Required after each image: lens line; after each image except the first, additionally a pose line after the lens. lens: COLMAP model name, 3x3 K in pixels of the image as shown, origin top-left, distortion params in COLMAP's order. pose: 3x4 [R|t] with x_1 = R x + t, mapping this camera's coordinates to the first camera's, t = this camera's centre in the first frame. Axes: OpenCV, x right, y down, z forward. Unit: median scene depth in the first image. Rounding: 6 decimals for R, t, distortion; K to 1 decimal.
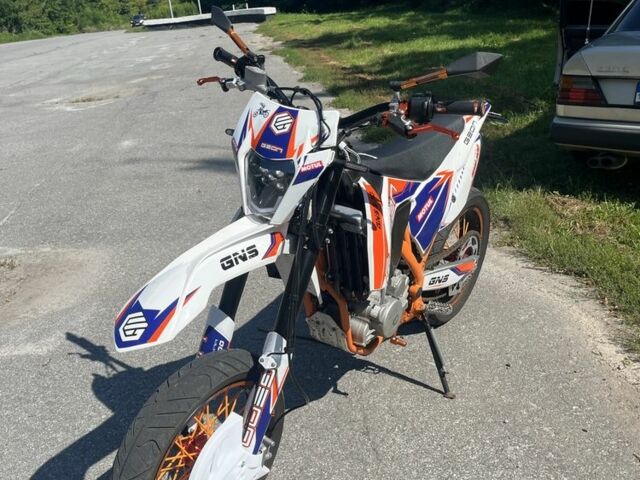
lens RADIAL K [[641.3, 0, 320.0], [0, 641.3, 240.0], [0, 0, 1]] dist [0.073817, -0.138089]
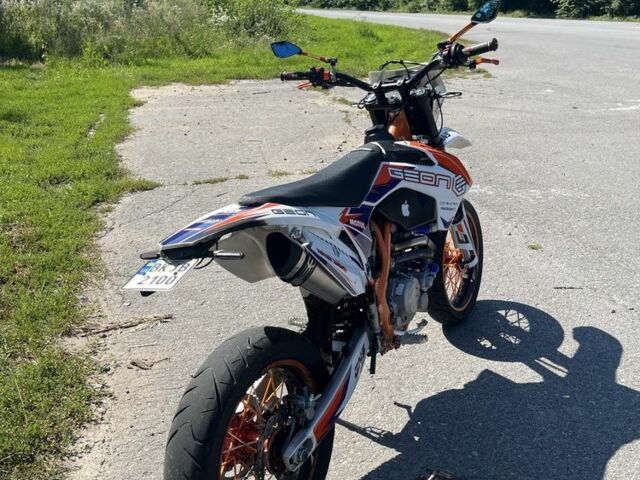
lens RADIAL K [[641.3, 0, 320.0], [0, 641.3, 240.0], [0, 0, 1]] dist [0.073817, -0.138089]
pose [[-0.992438, 0.114267, -0.044837, 0.265559], [0.055777, 0.745191, 0.664514, -0.945680], [0.109344, 0.656988, -0.745929, 2.406845]]
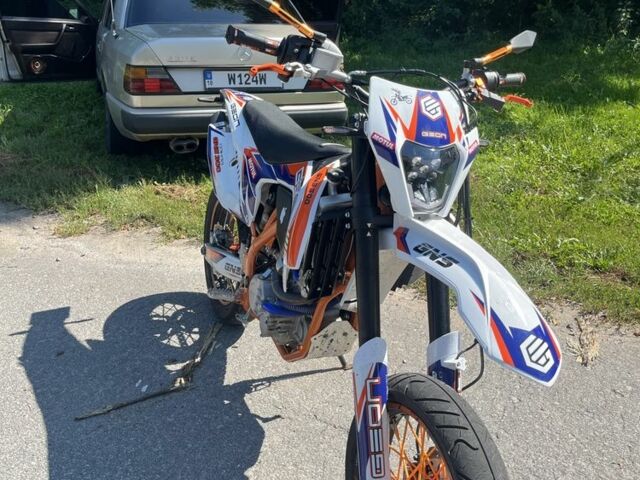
lens RADIAL K [[641.3, 0, 320.0], [0, 641.3, 240.0], [0, 0, 1]] dist [0.073817, -0.138089]
pose [[0.525530, -0.252274, 0.812512, -0.925902], [0.249701, 0.958702, 0.136159, -0.163806], [-0.813306, 0.131330, 0.566820, 0.629184]]
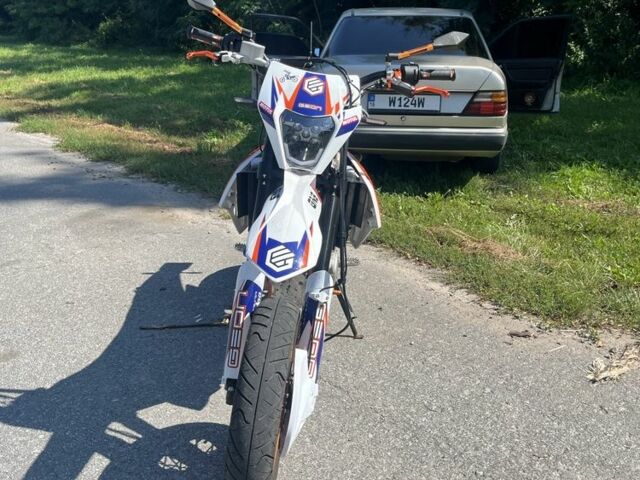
lens RADIAL K [[641.3, 0, 320.0], [0, 641.3, 240.0], [0, 0, 1]] dist [0.073817, -0.138089]
pose [[0.843422, -0.111791, 0.525493, -0.683662], [0.141214, 0.989849, -0.016074, 0.111644], [-0.518361, 0.087764, 0.850646, 0.034080]]
